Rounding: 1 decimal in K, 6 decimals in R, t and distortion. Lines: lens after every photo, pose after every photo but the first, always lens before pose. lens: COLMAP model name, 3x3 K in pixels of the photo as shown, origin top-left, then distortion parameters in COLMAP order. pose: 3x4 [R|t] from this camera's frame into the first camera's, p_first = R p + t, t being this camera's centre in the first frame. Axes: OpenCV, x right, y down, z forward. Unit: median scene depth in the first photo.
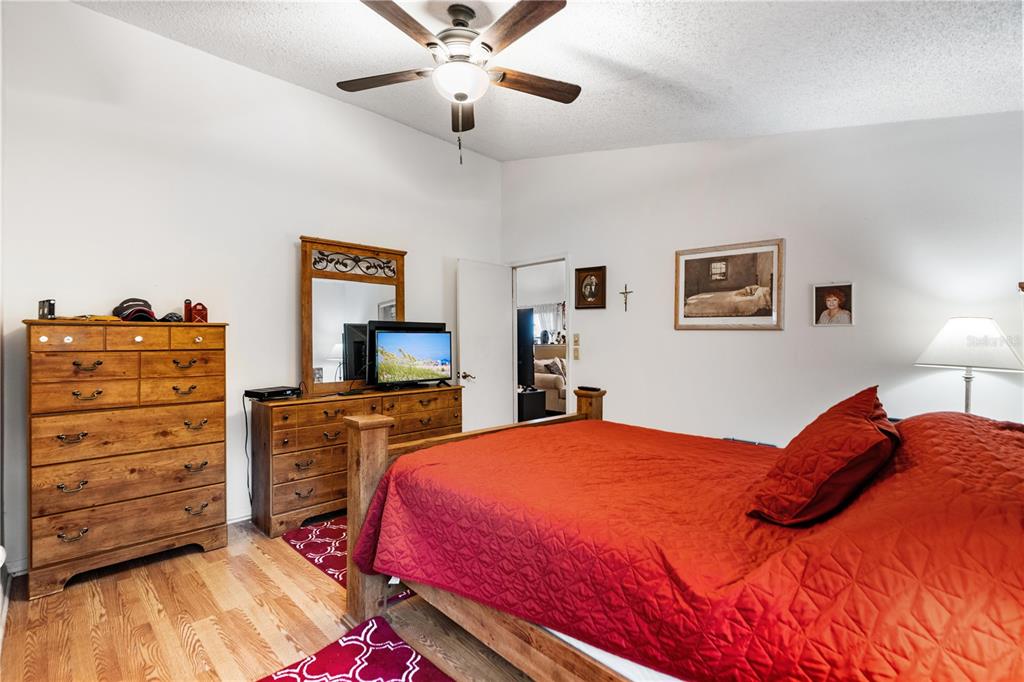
lens RADIAL K [[464.9, 0, 510.1], [0, 464.9, 340.7], [0, 0, 1]] dist [-0.008689, 0.004559]
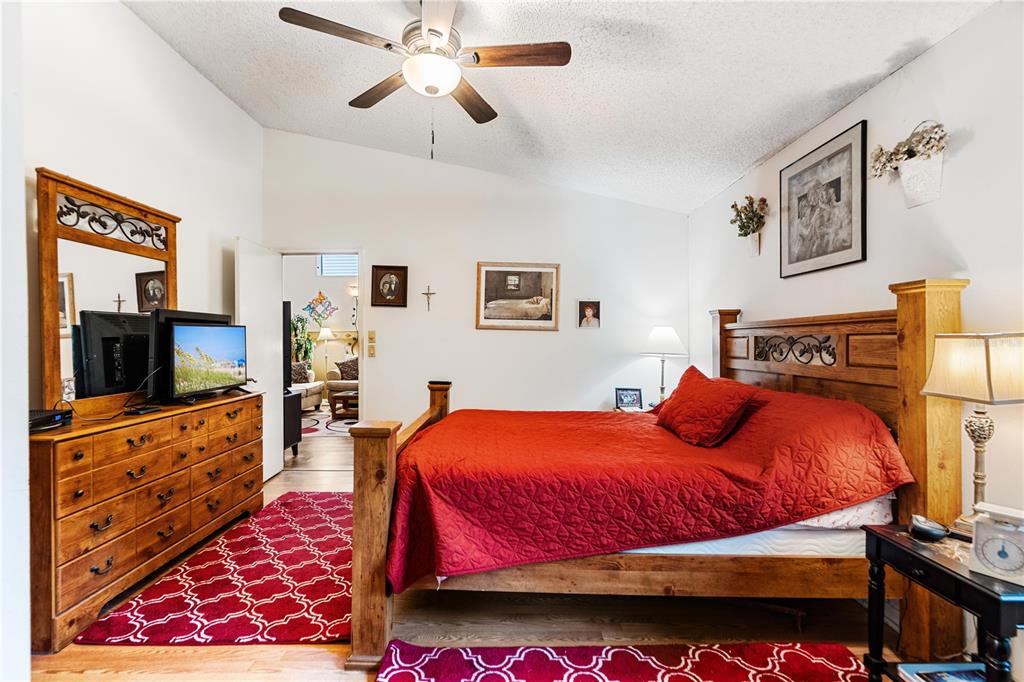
lens RADIAL K [[464.9, 0, 507.3], [0, 464.9, 343.6], [0, 0, 1]] dist [-0.008689, 0.004559]
pose [[0.716521, -0.003503, 0.697557, -0.442141], [-0.004849, 0.999938, 0.010003, 0.001185], [-0.697549, -0.010550, 0.716459, 0.115406]]
